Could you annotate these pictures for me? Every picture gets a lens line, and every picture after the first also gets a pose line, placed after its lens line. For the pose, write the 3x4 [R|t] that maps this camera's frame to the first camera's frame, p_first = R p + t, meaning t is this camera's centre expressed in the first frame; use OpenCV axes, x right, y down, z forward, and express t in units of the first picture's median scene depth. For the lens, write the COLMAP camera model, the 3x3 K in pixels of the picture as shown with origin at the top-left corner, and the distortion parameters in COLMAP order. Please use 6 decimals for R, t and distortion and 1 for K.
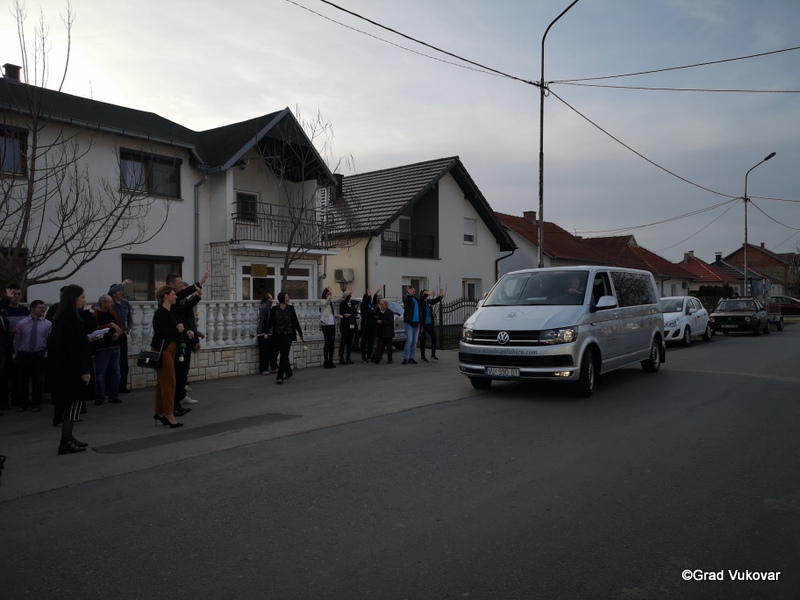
lens RADIAL K [[628.0, 0, 417.5], [0, 628.0, 300.7], [0, 0, 1]] dist [0.038043, -0.014351]
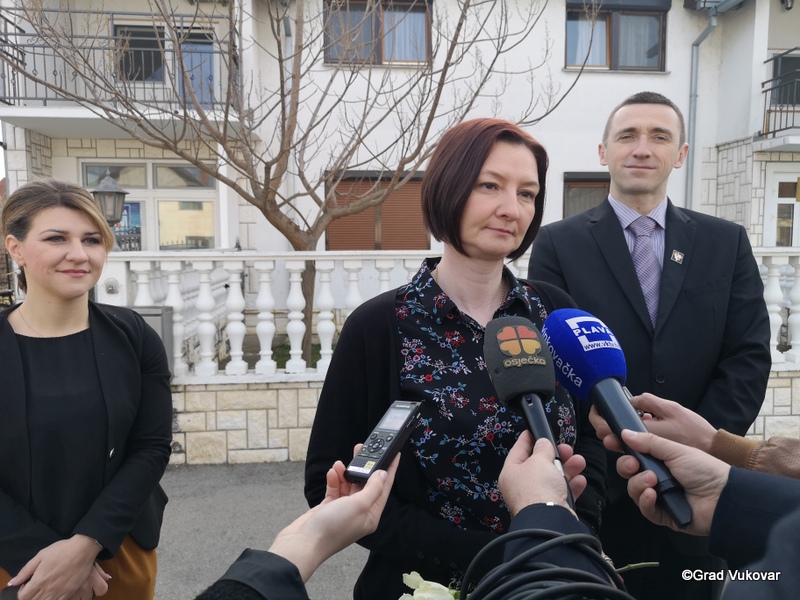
lens RADIAL K [[628.0, 0, 400.6], [0, 628.0, 293.5], [0, 0, 1]] dist [0.038043, -0.014351]
pose [[0.699982, 0.055468, -0.712003, -0.116731], [-0.000891, 0.997046, 0.076799, -0.002534], [0.714159, -0.053123, 0.697964, 0.401113]]
